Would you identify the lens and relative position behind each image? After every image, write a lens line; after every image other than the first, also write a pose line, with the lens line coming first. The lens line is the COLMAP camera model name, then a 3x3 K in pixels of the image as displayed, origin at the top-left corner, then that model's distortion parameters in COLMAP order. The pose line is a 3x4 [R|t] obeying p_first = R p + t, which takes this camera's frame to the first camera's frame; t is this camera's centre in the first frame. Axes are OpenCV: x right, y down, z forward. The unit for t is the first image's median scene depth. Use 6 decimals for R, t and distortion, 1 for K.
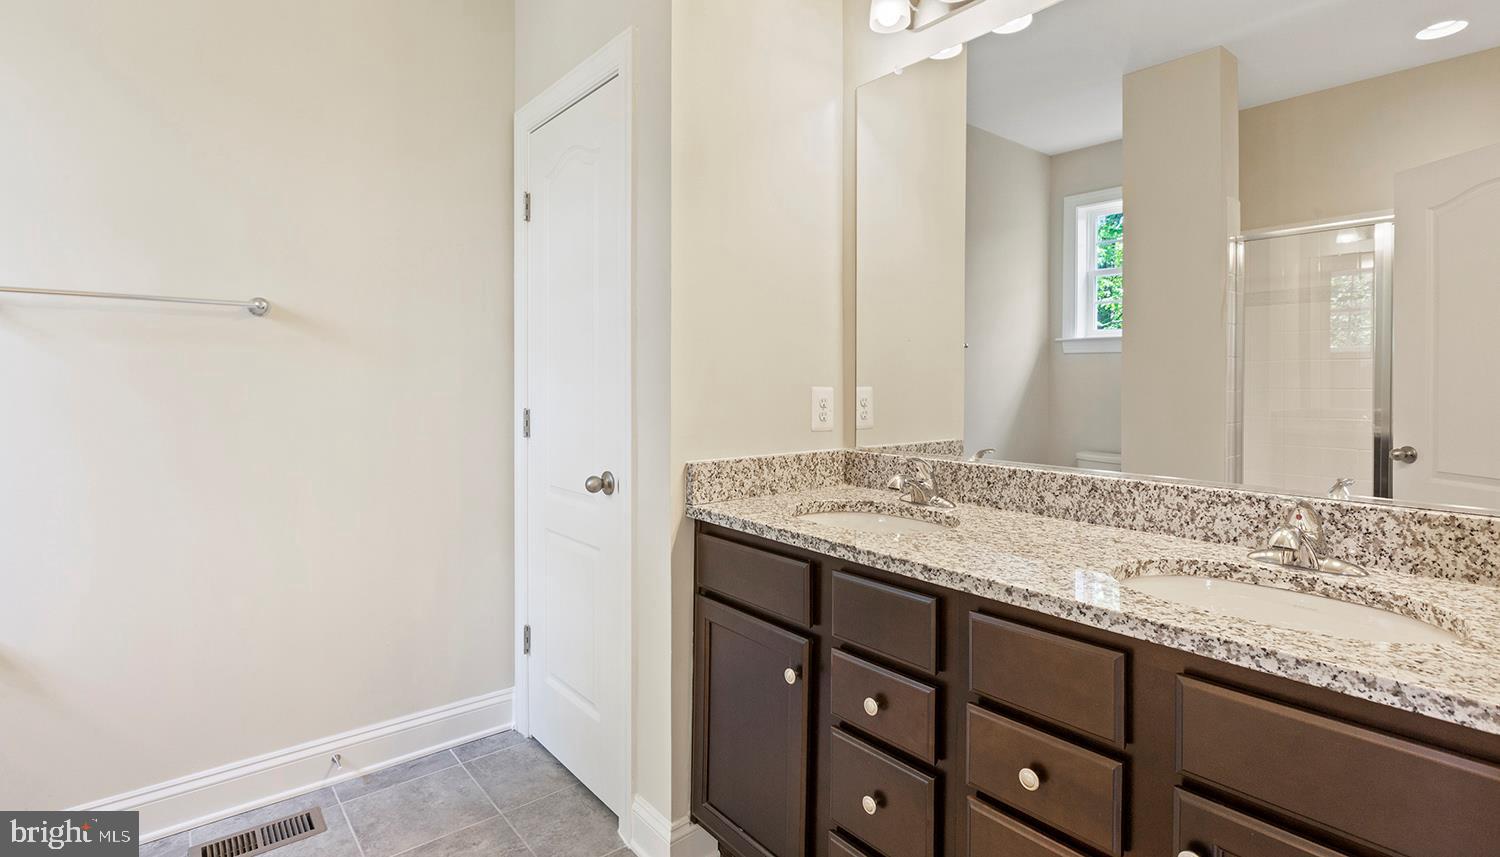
lens RADIAL K [[703.9, 0, 752.9], [0, 703.9, 381.8], [0, 0, 1]] dist [-0.000795, 0.000145]
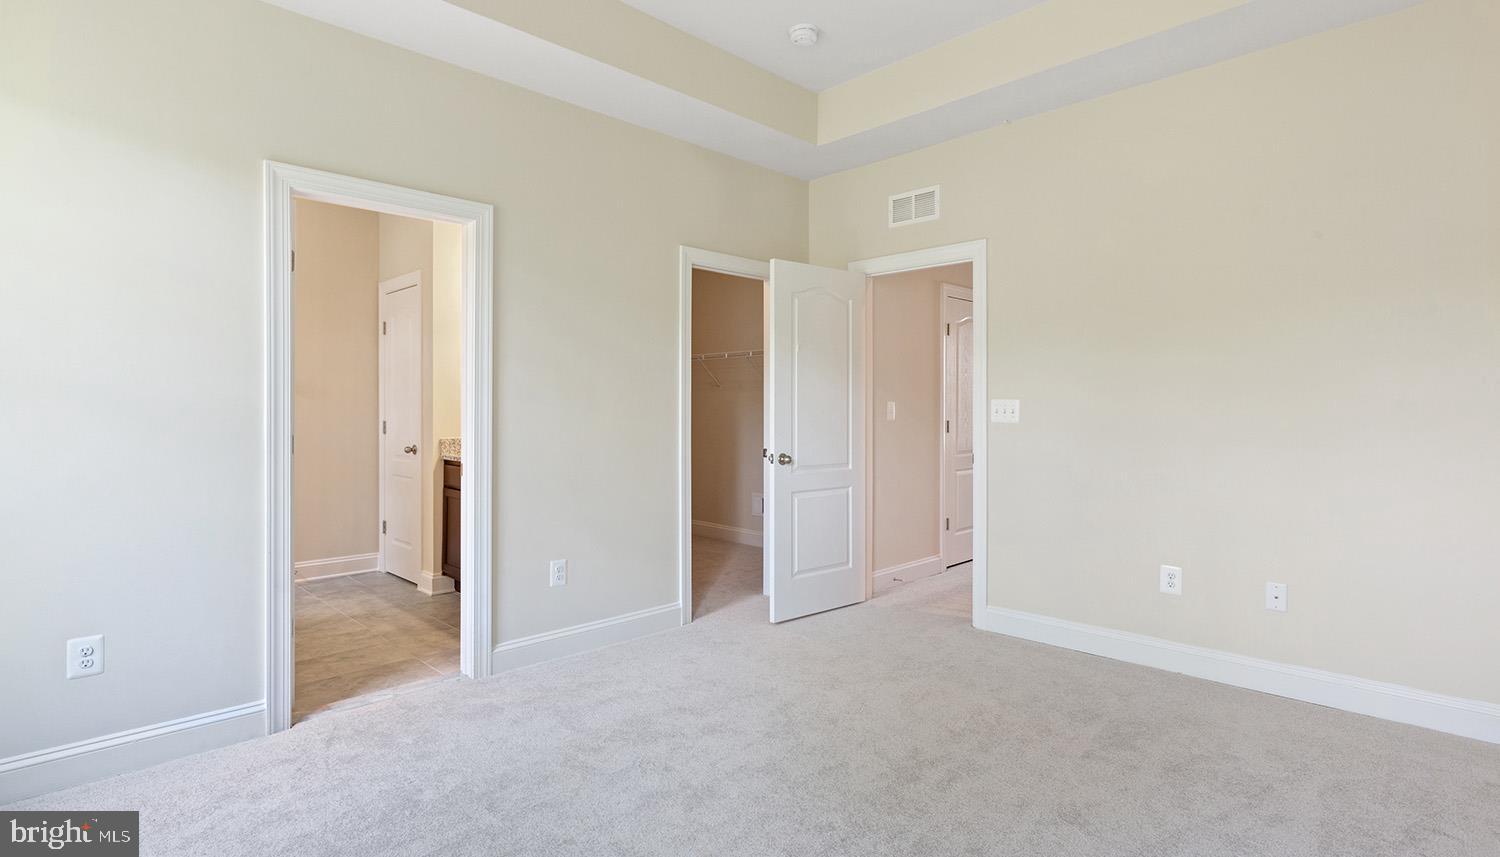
lens RADIAL K [[740.7, 0, 752.2], [0, 740.7, 354.9], [0, 0, 1]] dist [-0.001271, -0.000032]
pose [[0.995371, -0.018057, 0.094397, 0.630057], [0.022645, 0.998602, -0.047768, -0.031439], [-0.093402, 0.049684, 0.994388, -1.467317]]
